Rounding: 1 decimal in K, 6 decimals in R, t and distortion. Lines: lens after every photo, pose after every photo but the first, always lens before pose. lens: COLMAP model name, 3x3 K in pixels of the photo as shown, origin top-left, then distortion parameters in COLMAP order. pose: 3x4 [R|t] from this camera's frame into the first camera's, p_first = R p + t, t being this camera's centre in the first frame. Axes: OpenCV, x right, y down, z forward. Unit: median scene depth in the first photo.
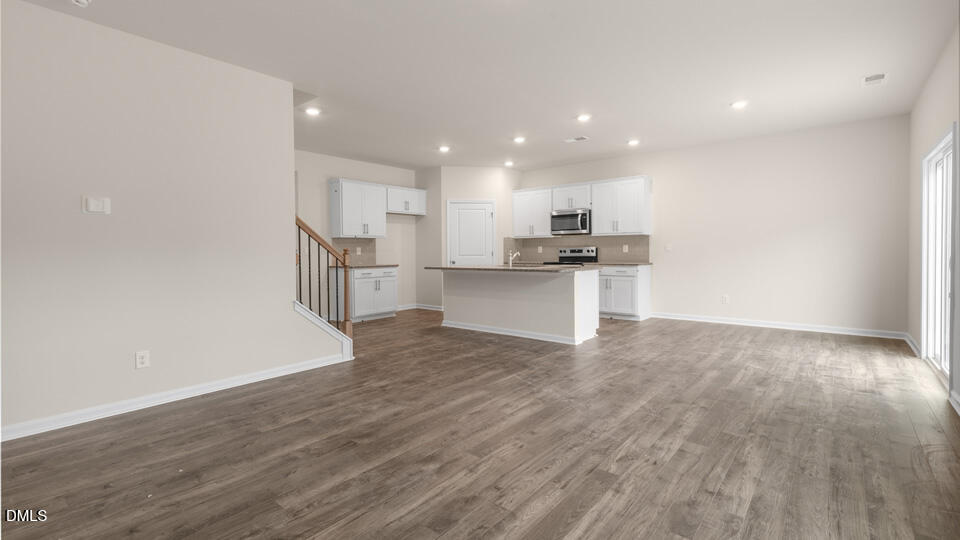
lens RADIAL K [[438.6, 0, 480.3], [0, 438.6, 251.6], [0, 0, 1]] dist [0.004489, 0.000208]
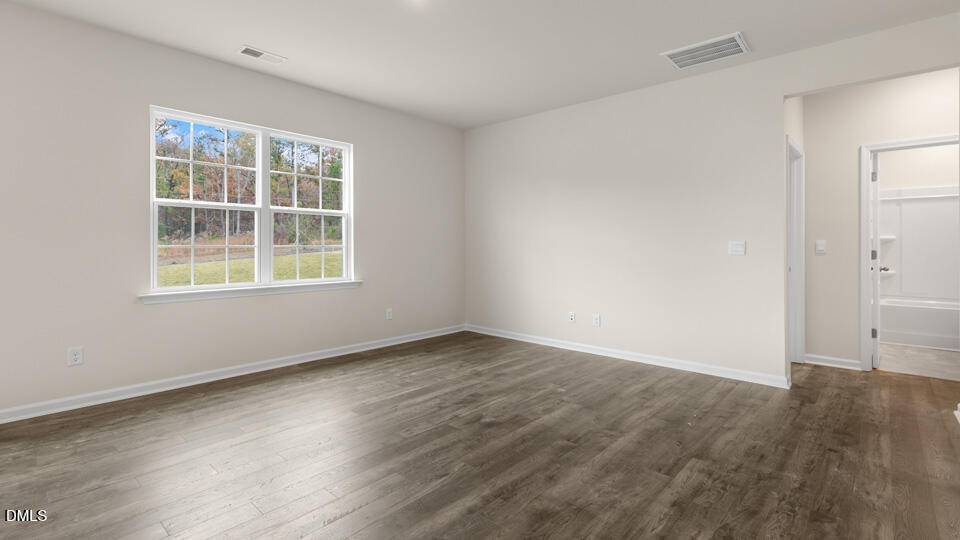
lens RADIAL K [[442.5, 0, 479.7], [0, 442.5, 241.4], [0, 0, 1]] dist [-0.000160, 0.000001]
pose [[-0.999219, 0.008365, 0.038611, -0.106223], [0.008022, 0.999927, -0.009012, -0.005503], [-0.038684, -0.008695, -0.999214, 1.694412]]
